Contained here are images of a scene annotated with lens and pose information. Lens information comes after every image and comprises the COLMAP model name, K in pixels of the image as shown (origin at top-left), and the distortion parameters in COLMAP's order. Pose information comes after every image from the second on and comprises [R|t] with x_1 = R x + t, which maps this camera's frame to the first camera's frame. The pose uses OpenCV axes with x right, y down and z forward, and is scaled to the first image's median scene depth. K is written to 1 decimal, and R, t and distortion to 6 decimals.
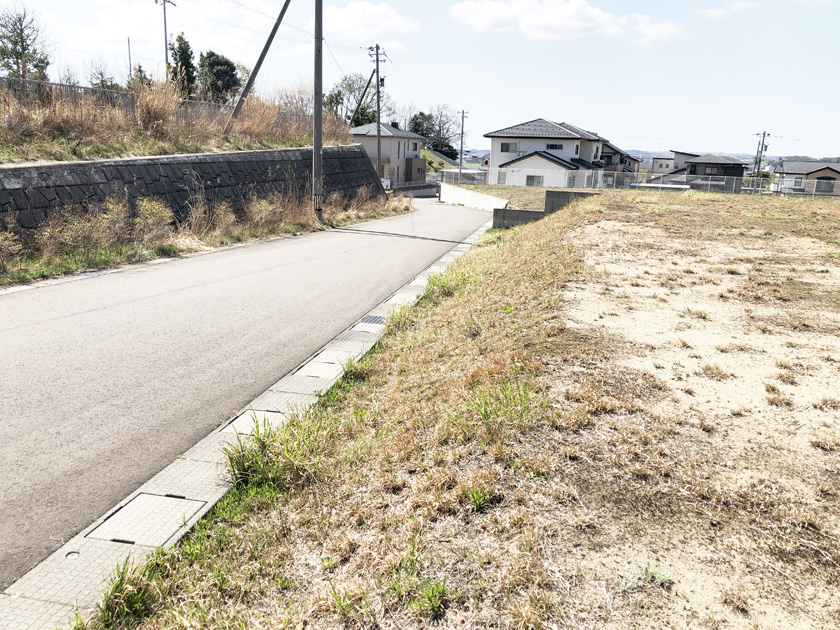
lens RADIAL K [[673.6, 0, 420.0], [0, 673.6, 315.0], [0, 0, 1]] dist [0.029432, -0.010617]
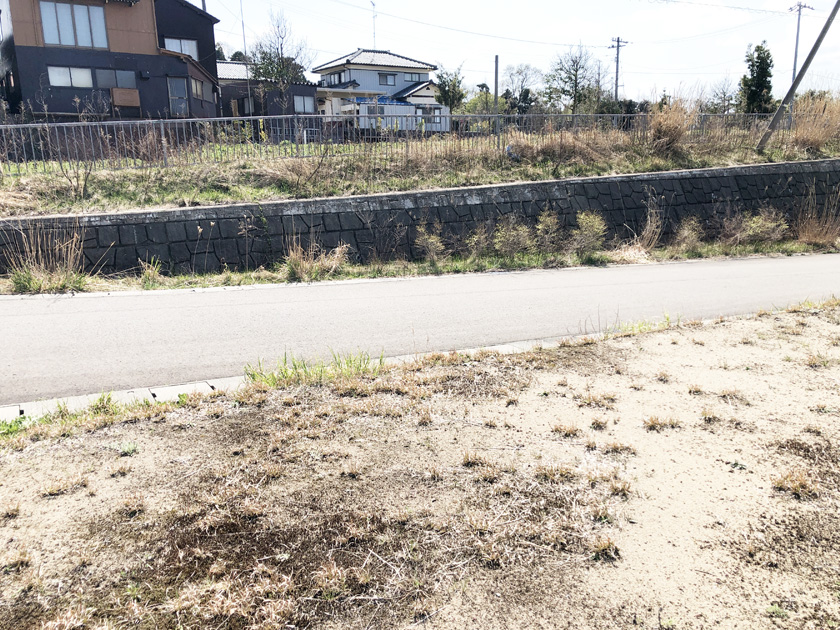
lens RADIAL K [[683.0, 0, 415.0], [0, 683.0, 315.7], [0, 0, 1]] dist [0.070975, -0.065934]
pose [[0.644034, 0.122007, -0.755205, 0.164634], [-0.144047, 0.988882, 0.036916, -0.003731], [0.751313, 0.085009, 0.654448, 0.042086]]
